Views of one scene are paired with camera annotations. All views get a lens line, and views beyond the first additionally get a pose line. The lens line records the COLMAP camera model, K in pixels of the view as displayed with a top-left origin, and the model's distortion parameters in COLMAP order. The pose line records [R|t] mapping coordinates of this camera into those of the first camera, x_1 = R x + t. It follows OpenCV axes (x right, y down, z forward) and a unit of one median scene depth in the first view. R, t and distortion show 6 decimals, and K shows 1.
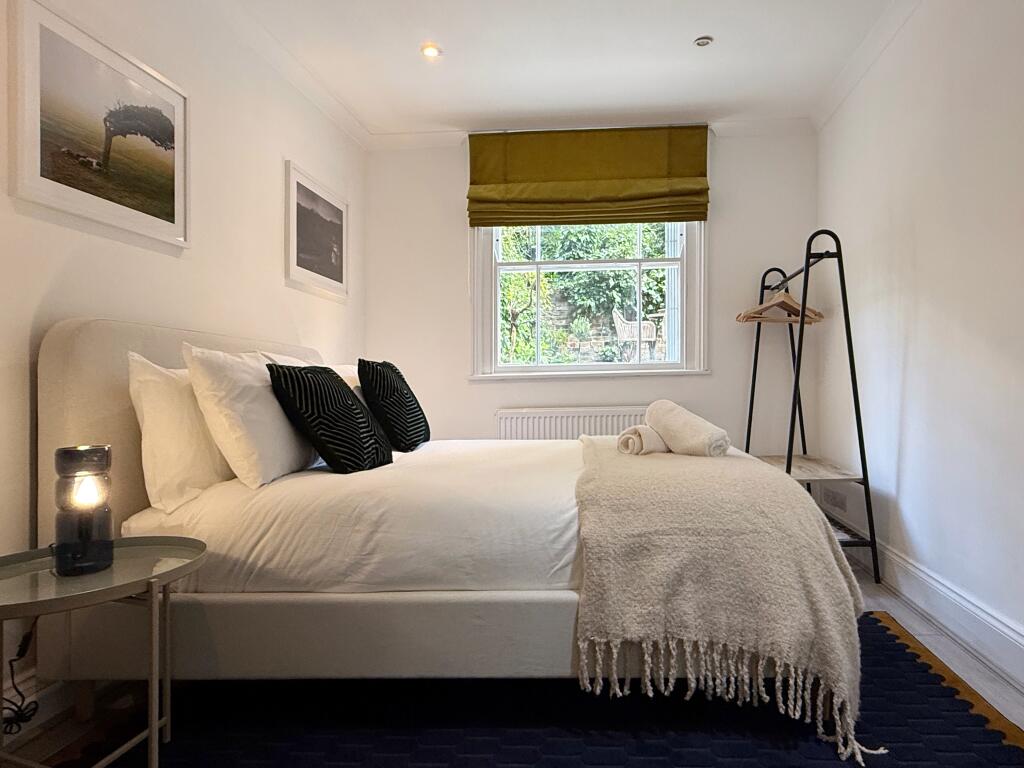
lens RADIAL K [[684.0, 0, 584.0], [0, 684.0, 388.0], [0, 0, 1]] dist [-0.007238, -0.000832]
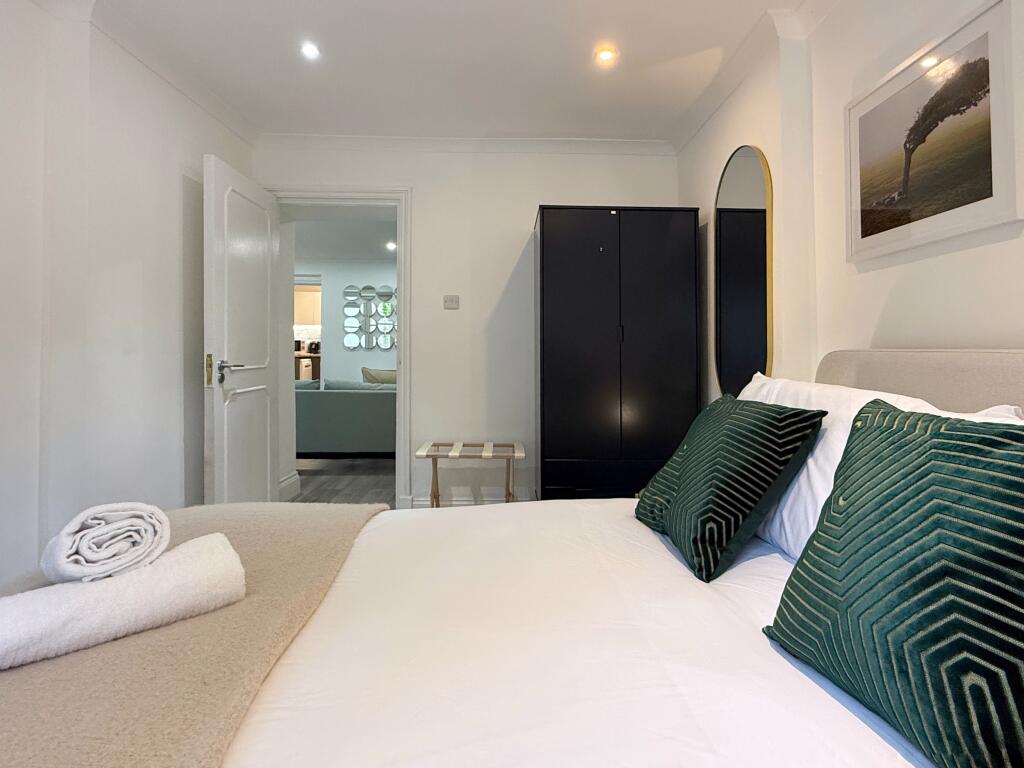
lens RADIAL K [[567.6, 0, 514.1], [0, 567.6, 347.6], [0, 0, 1]] dist [-0.000377, 0.000077]
pose [[-0.997866, 0.002109, -0.065256, -0.088892], [0.002339, 0.999991, -0.003449, -0.099418], [0.065248, -0.003594, -0.997863, 1.763082]]
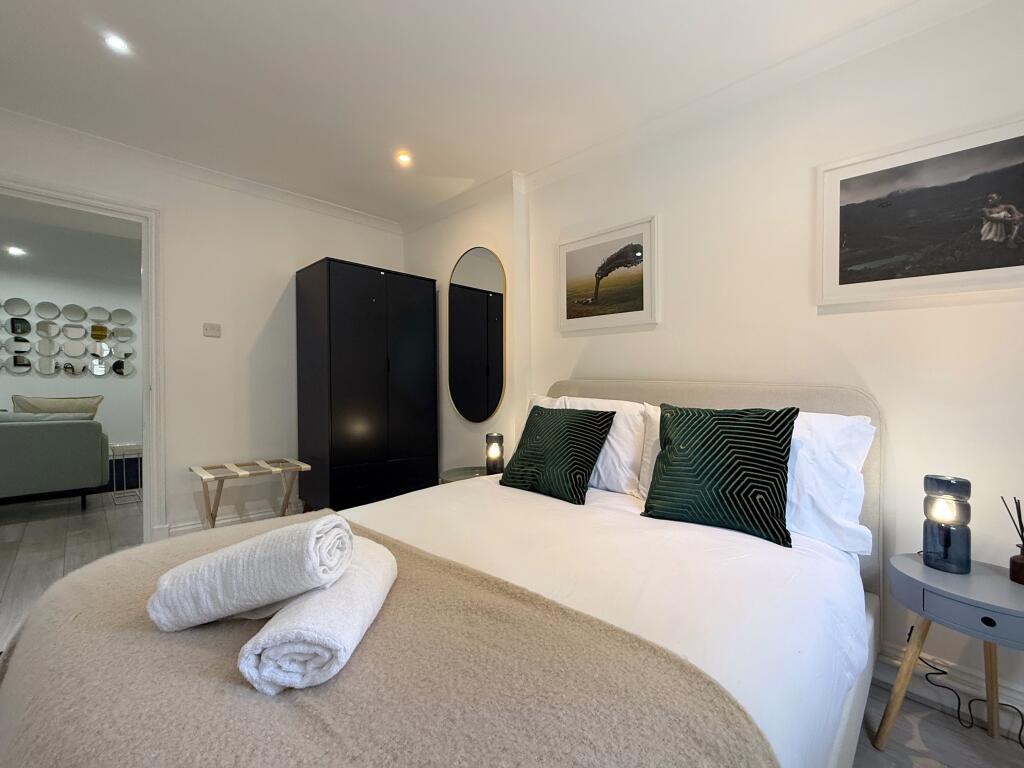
lens RADIAL K [[446.8, 0, 512.0], [0, 446.8, 384.0], [0, 0, 1]] dist [-0.001148, -0.000341]
pose [[-0.691103, 0.002270, -0.722753, 0.354688], [-0.009396, 0.999882, 0.012125, -0.100893], [0.722695, 0.015171, -0.691001, 1.683529]]
